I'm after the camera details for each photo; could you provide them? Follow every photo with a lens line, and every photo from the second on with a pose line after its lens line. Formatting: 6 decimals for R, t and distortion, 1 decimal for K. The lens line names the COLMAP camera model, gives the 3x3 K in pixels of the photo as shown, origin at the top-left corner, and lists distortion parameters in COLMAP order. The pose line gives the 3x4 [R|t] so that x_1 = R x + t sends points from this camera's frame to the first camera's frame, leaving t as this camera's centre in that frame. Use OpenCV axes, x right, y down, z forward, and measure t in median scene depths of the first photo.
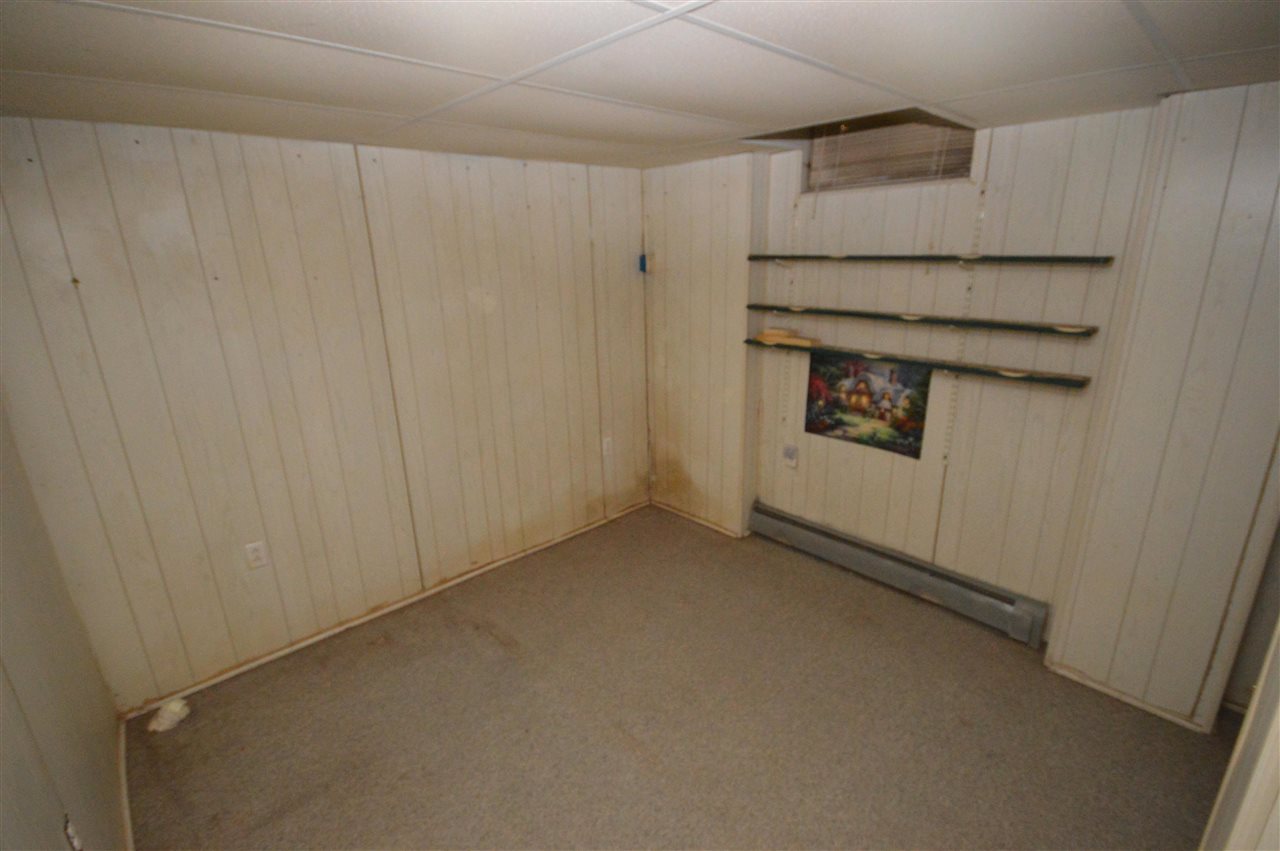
lens RADIAL K [[590.8, 0, 640.4], [0, 590.8, 426.6], [0, 0, 1]] dist [-0.003318, -0.000518]
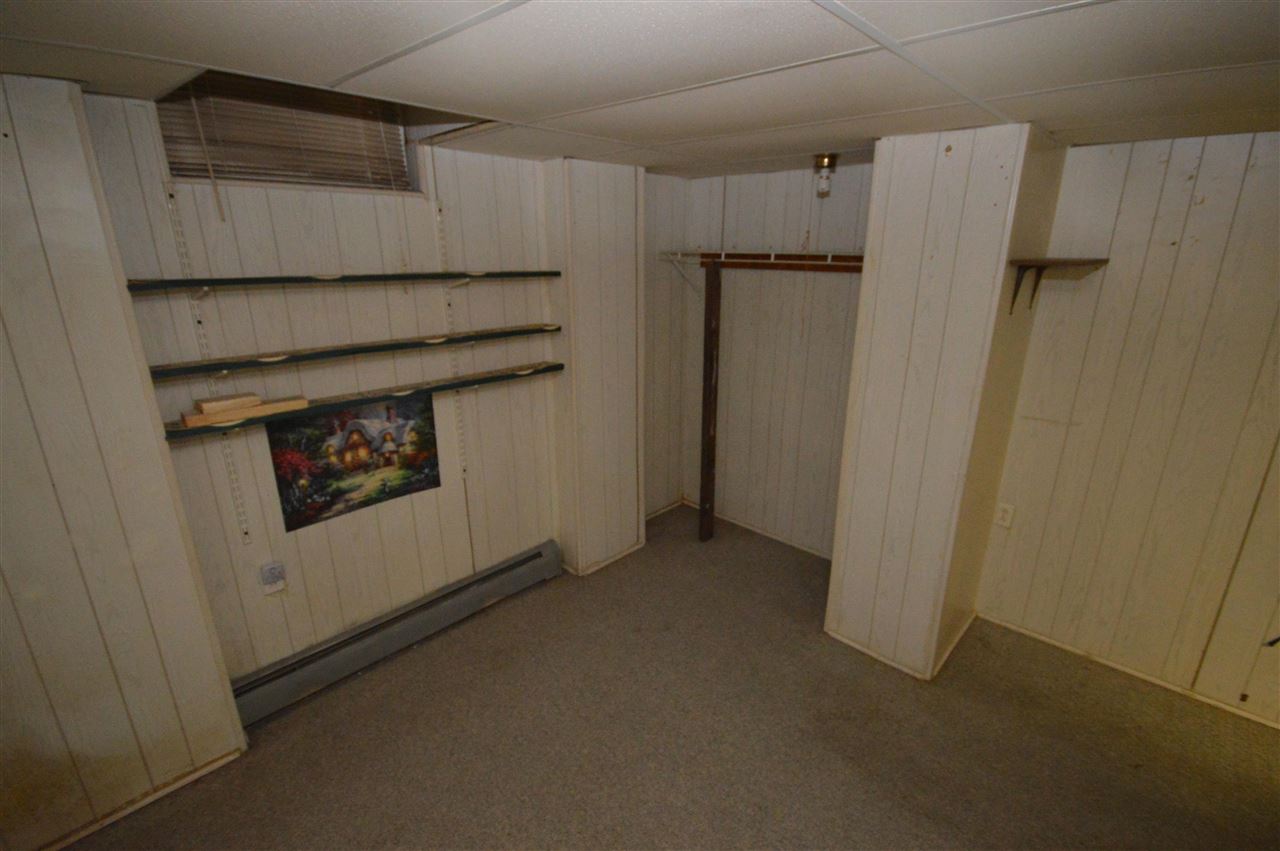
lens RADIAL K [[590.8, 0, 640.4], [0, 590.8, 426.6], [0, 0, 1]] dist [-0.003318, -0.000518]
pose [[-0.078283, -0.272557, 0.958950, -0.421000], [0.287040, 0.915006, 0.283499, -0.200361], [-0.954715, 0.297450, 0.006606, 0.630834]]
